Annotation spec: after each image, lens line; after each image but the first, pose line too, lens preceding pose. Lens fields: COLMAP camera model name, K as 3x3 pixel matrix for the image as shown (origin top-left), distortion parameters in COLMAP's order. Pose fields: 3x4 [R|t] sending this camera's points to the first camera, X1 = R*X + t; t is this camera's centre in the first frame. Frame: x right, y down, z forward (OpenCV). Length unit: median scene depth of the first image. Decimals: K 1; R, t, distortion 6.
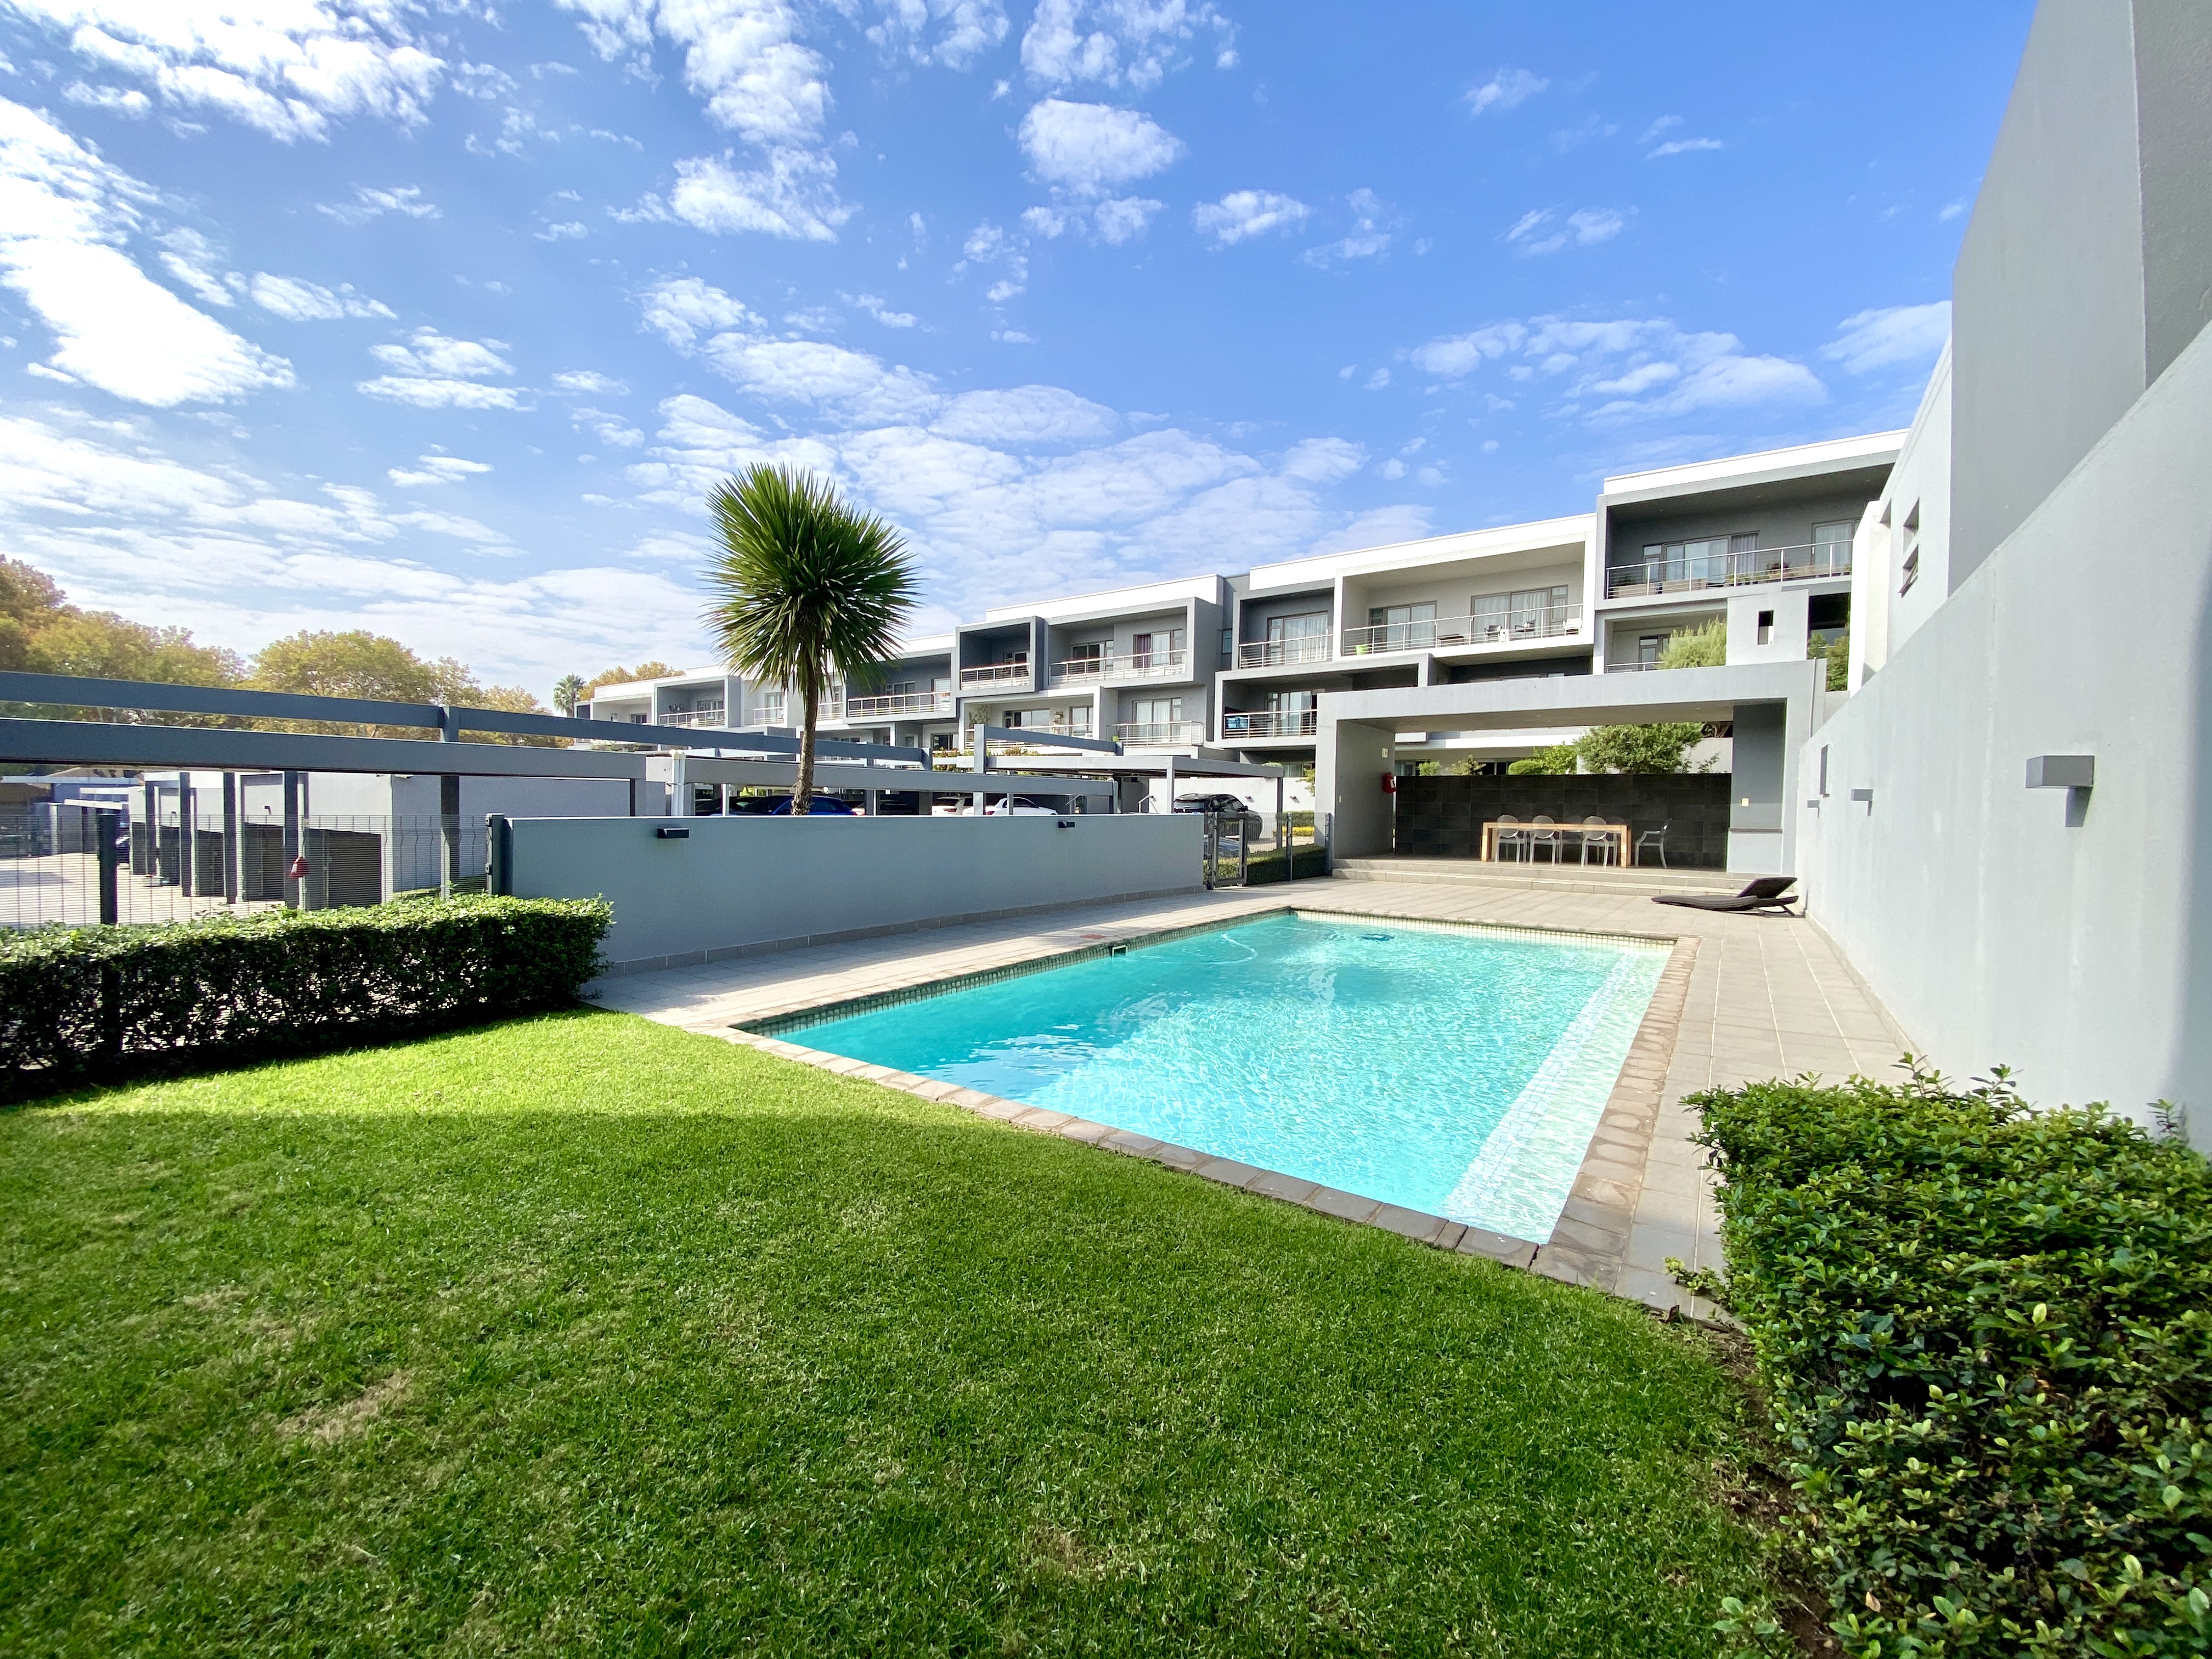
lens RADIAL K [[907.2, 0, 1104.4], [0, 907.2, 832.1], [0, 0, 1]] dist [-0.031596, -0.001076]
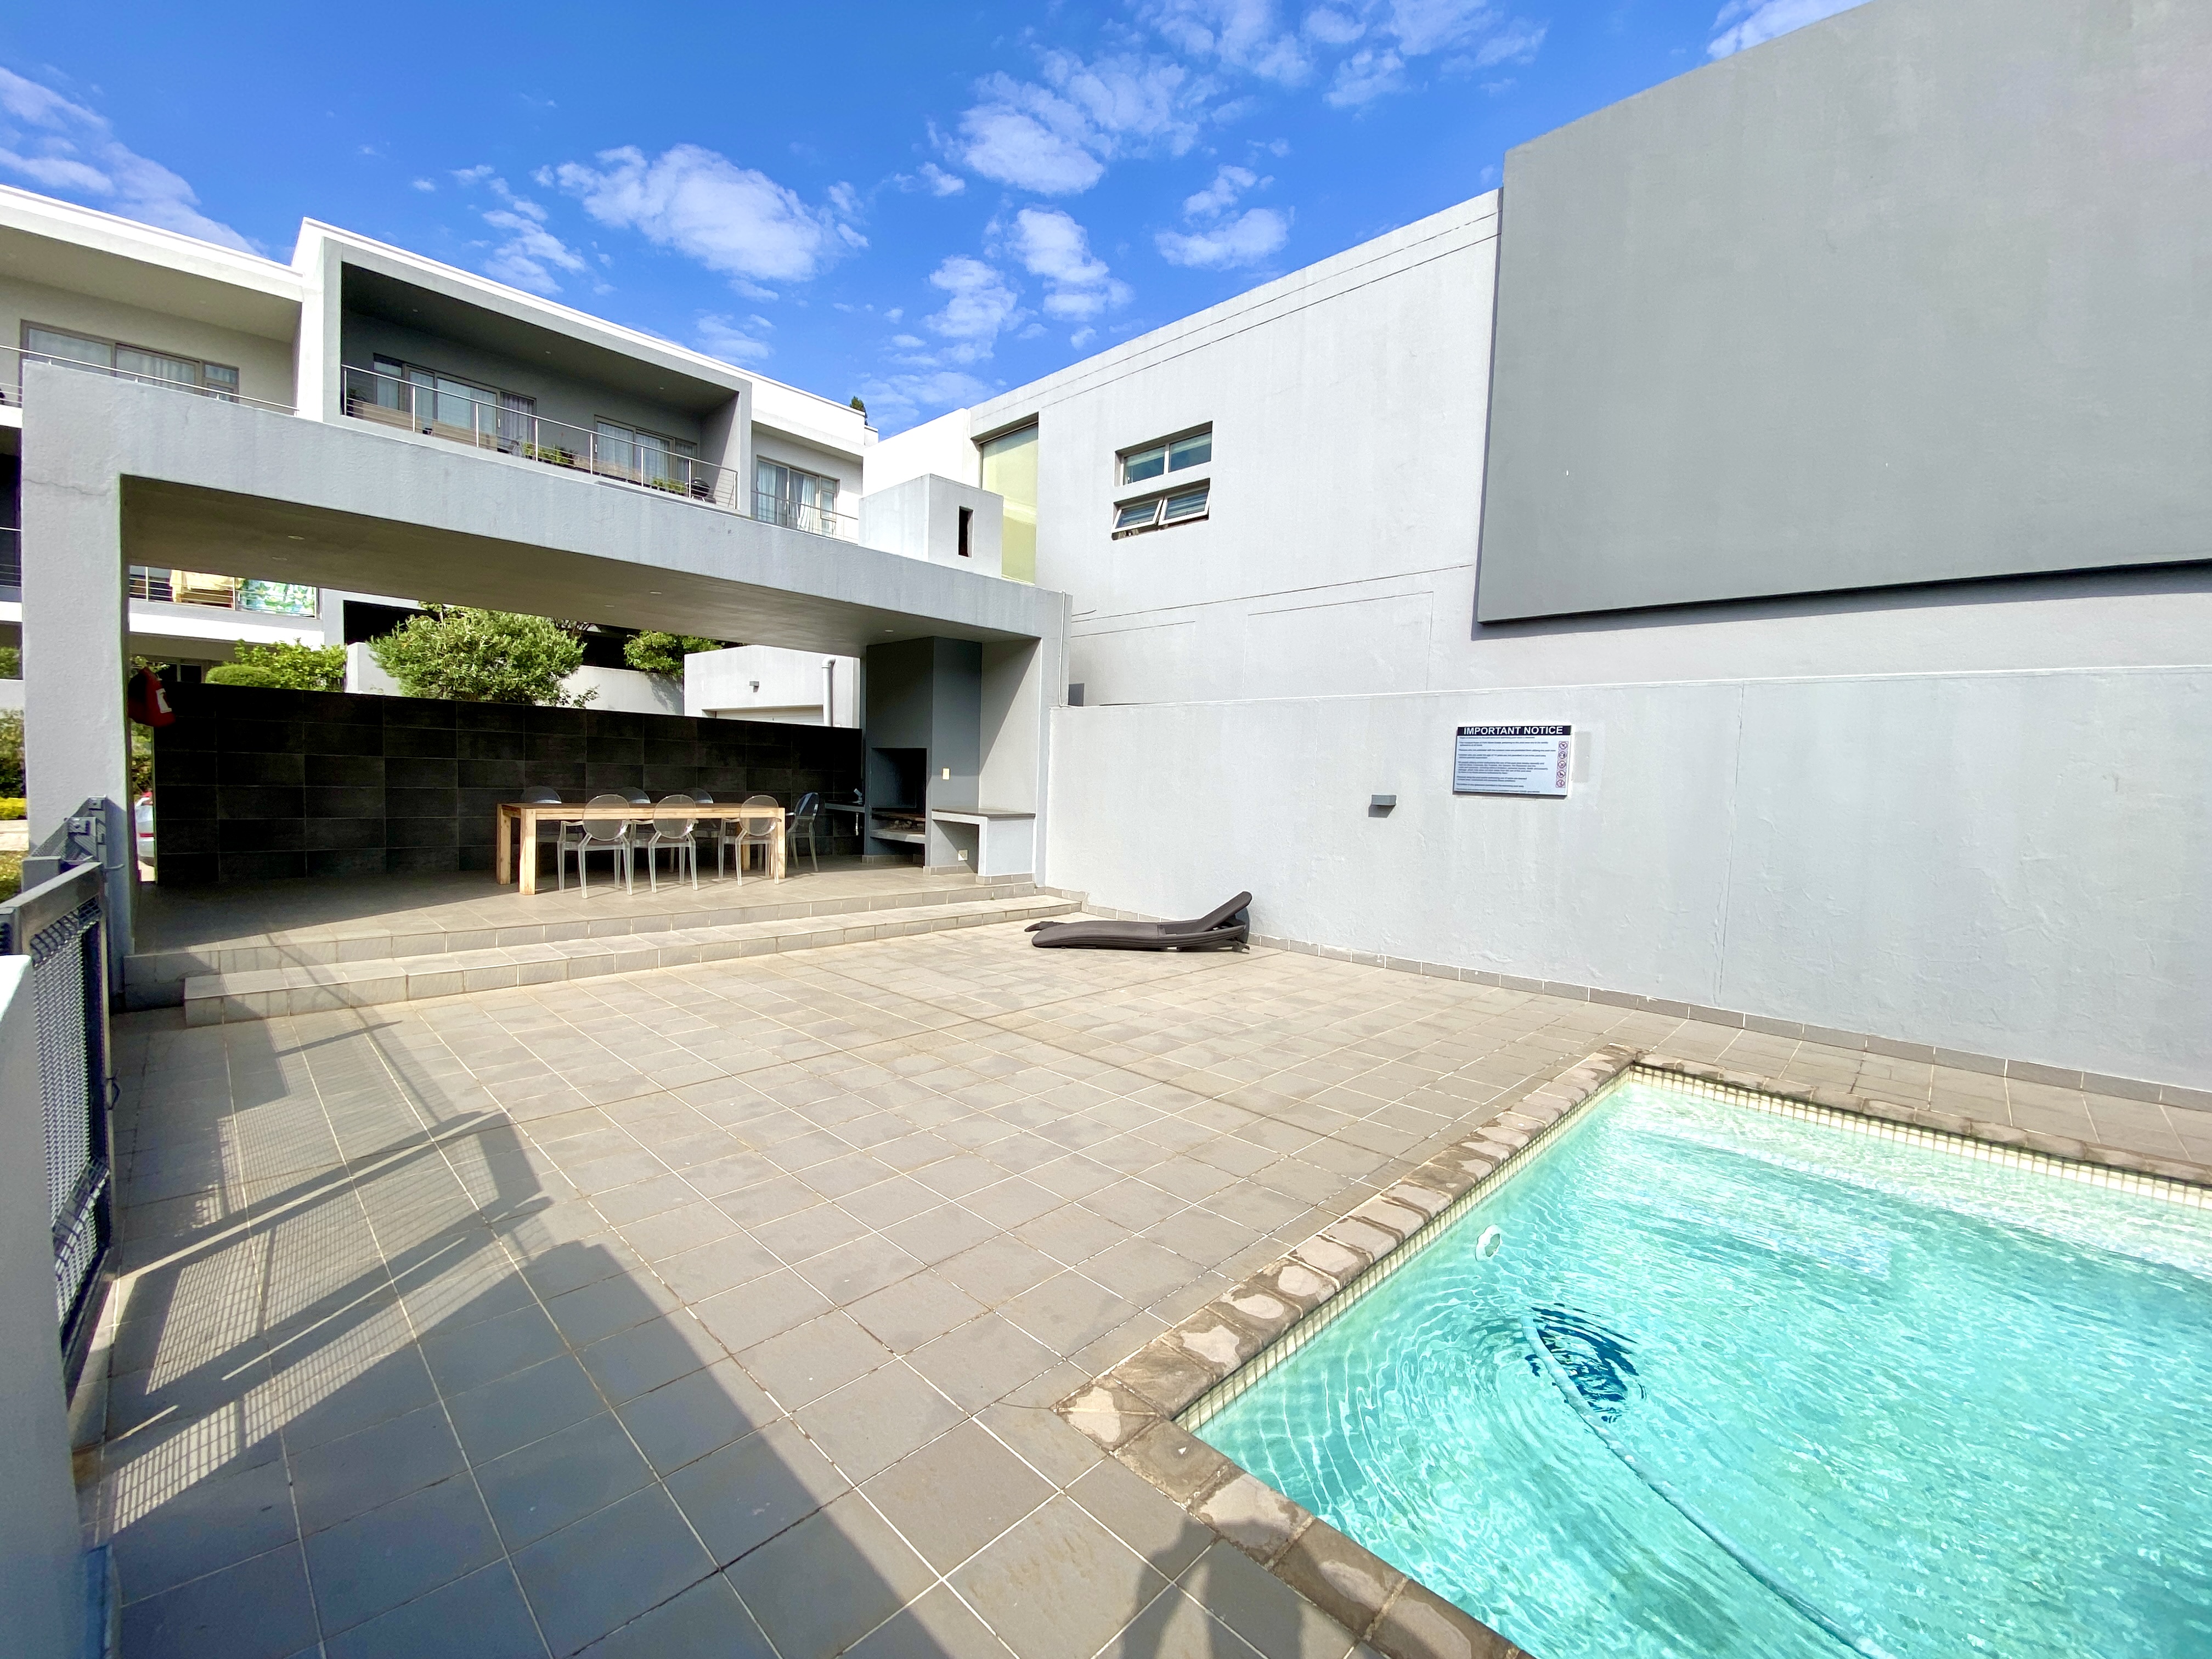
lens RADIAL K [[907.2, 0, 1103.0], [0, 907.2, 838.8], [0, 0, 1]] dist [-0.031596, -0.001076]
pose [[0.151176, -0.071513, 0.985917, 0.036058], [0.001997, 0.997400, 0.072039, -0.018640], [-0.988505, -0.008921, 0.150926, 0.494277]]
